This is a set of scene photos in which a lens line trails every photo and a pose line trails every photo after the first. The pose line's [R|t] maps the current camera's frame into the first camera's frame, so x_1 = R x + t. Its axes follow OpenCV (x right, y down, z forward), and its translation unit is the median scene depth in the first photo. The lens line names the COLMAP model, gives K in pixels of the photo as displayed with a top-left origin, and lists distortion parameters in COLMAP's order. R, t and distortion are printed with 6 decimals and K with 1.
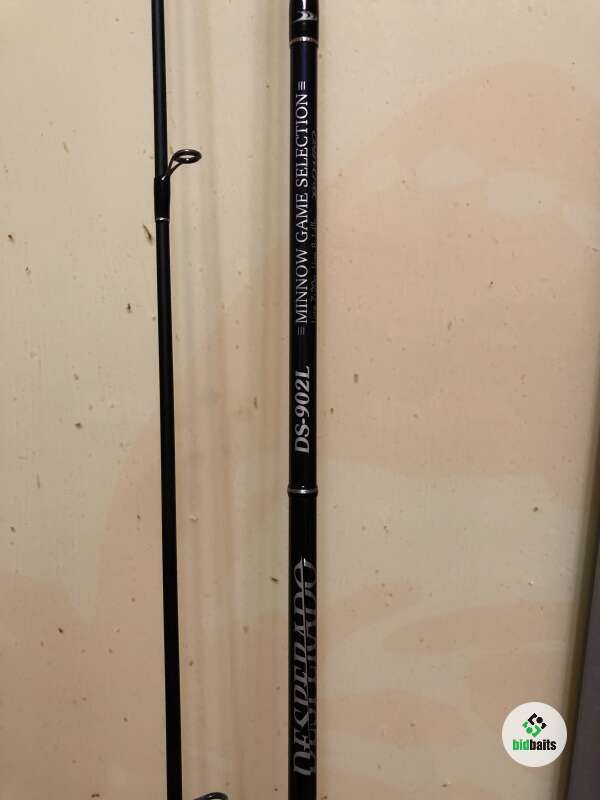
lens RADIAL K [[701.9, 0, 303.1], [0, 701.9, 396.8], [0, 0, 1]] dist [0.019648, 0.014130]
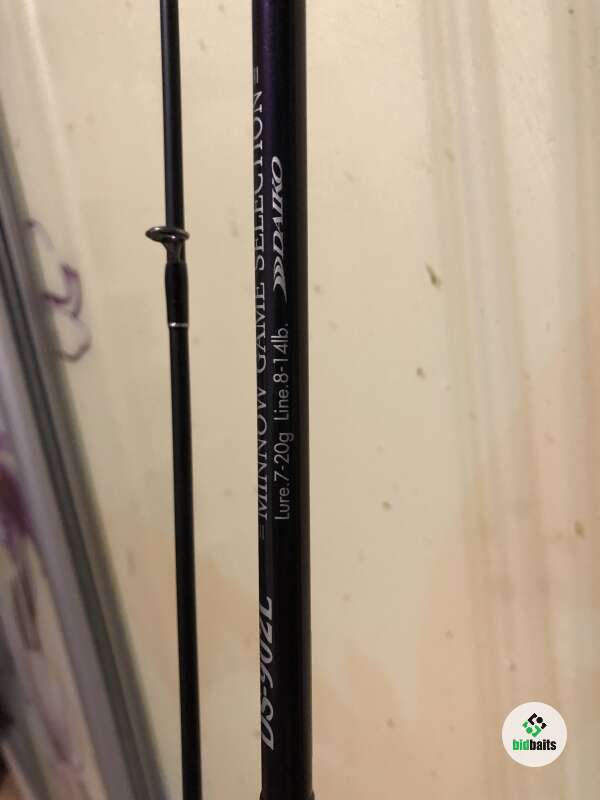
lens RADIAL K [[701.9, 0, 301.0], [0, 701.9, 403.7], [0, 0, 1]] dist [0.019648, 0.014130]
pose [[0.591461, 0.080168, -0.802339, 0.290239], [-0.021465, 0.996258, 0.083720, -0.155707], [0.806048, -0.032295, 0.590969, 0.453543]]
